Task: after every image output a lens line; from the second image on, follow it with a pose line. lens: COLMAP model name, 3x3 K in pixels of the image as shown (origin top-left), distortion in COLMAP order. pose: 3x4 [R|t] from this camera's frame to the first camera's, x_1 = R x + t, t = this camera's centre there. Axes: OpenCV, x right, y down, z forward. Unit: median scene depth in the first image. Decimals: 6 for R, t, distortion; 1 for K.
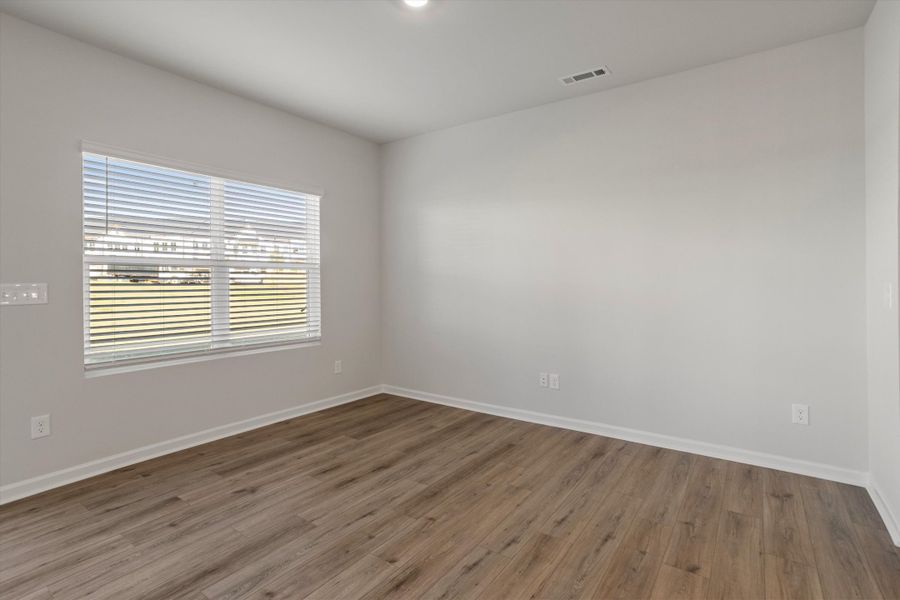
lens RADIAL K [[434.7, 0, 442.9], [0, 434.7, 282.6], [0, 0, 1]] dist [-0.001553, -0.027761]
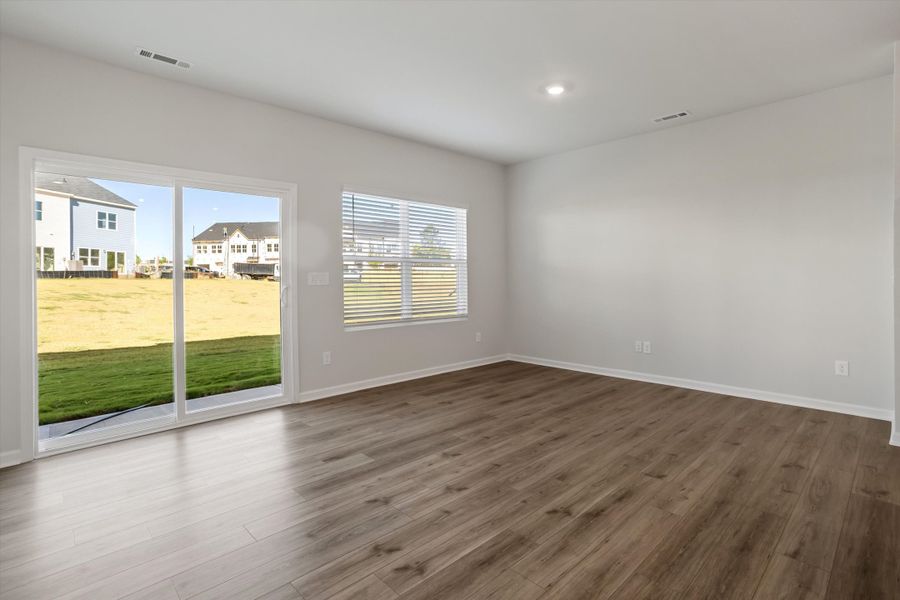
lens RADIAL K [[441.6, 0, 455.5], [0, 441.6, 278.2], [0, 0, 1]] dist [-0.076775, 0.053930]
pose [[0.985835, -0.002071, -0.167703, -0.111894], [0.002096, 0.999998, -0.000023, 0.018047], [0.167702, -0.000329, 0.985838, -0.455858]]
